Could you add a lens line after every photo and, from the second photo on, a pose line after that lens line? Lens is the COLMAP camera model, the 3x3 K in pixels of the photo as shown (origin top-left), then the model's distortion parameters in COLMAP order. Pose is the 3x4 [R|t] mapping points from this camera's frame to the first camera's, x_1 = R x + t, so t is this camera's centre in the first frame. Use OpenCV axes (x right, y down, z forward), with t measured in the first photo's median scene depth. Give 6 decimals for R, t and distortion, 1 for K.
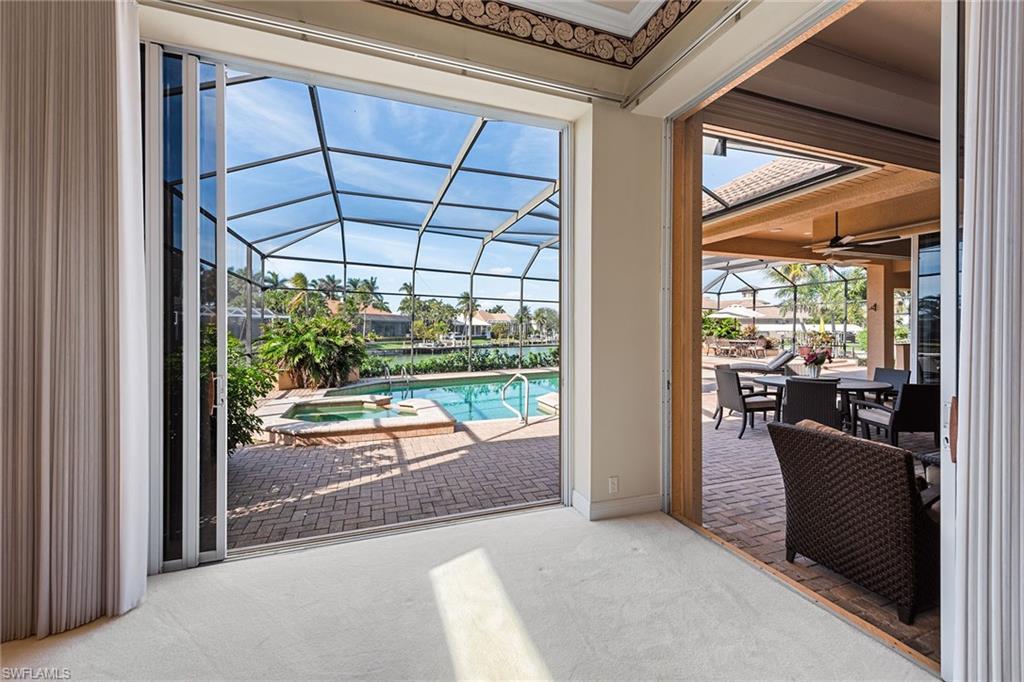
lens RADIAL K [[412.3, 0, 514.5], [0, 412.3, 332.9], [0, 0, 1]] dist [0.018721, -0.000099]
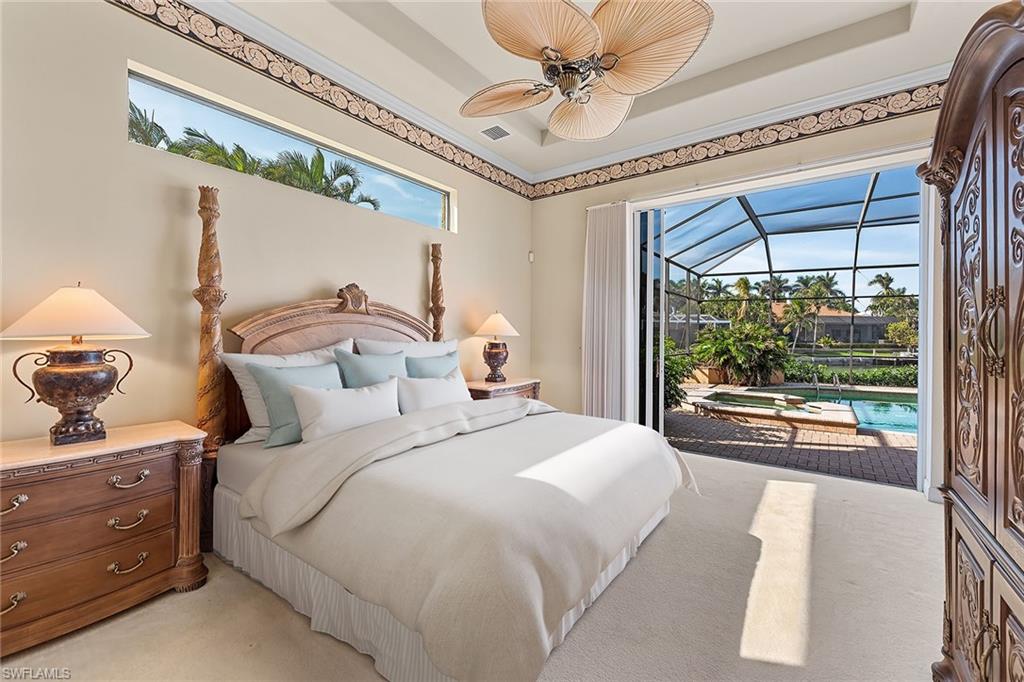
lens RADIAL K [[412.3, 0, 514.5], [0, 412.3, 332.9], [0, 0, 1]] dist [0.018721, -0.000099]
pose [[0.556096, -0.003579, -0.831111, 0.109589], [-0.005447, 0.999954, -0.007950, -0.000931], [0.831100, 0.008948, 0.556050, -0.137521]]
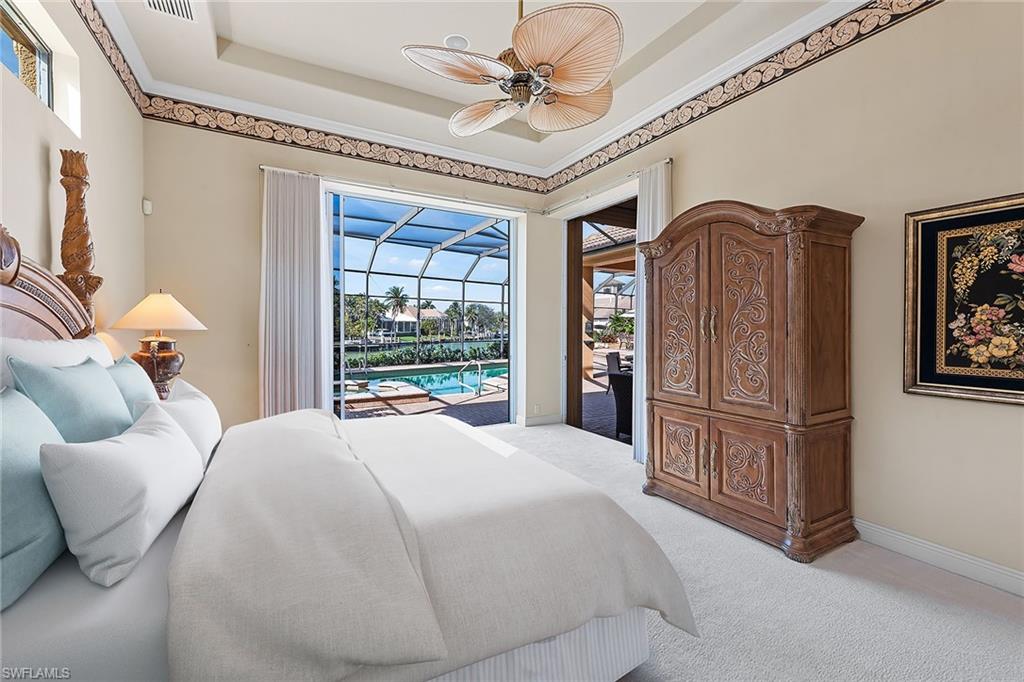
lens RADIAL K [[422.8, 0, 512.0], [0, 422.8, 341.0], [0, 0, 1]] dist [0.000882, -0.000024]
pose [[0.987550, -0.005079, 0.157227, -0.041610], [0.000733, 0.999616, 0.027687, -0.001590], [-0.157307, -0.027227, 0.987174, -0.205632]]
